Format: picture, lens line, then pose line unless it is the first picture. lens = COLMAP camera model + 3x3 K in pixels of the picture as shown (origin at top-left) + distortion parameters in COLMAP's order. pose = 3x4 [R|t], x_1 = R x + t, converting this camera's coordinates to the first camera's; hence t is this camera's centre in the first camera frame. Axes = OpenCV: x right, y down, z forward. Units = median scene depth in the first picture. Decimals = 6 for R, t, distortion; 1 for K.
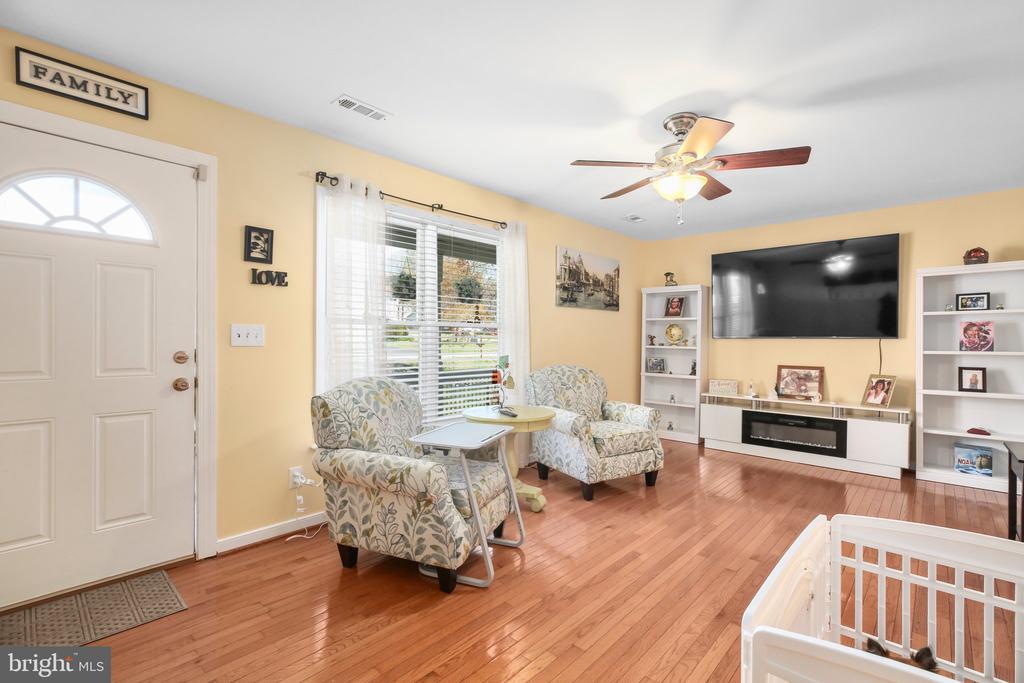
lens RADIAL K [[474.3, 0, 512.0], [0, 474.3, 341.5], [0, 0, 1]] dist [0.000145, 0.000090]
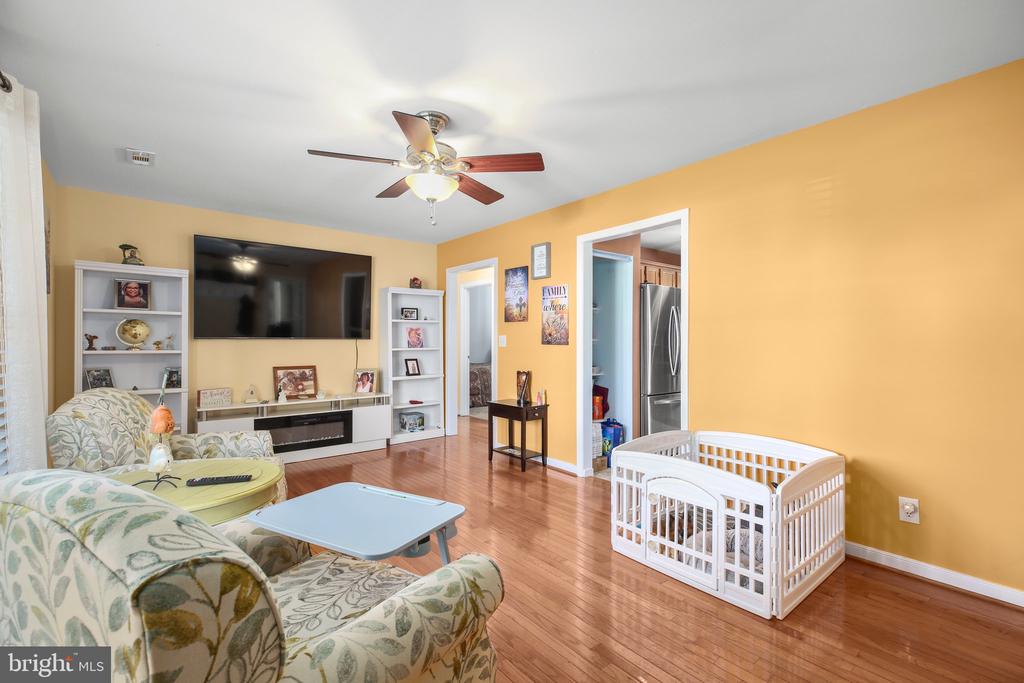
lens RADIAL K [[474.3, 0, 512.0], [0, 474.3, 341.5], [0, 0, 1]] dist [0.000145, 0.000090]
pose [[0.110799, -0.007106, 0.993817, -0.389704], [0.005748, 0.999962, 0.006509, -0.005947], [-0.993826, 0.004991, 0.110836, 0.467504]]
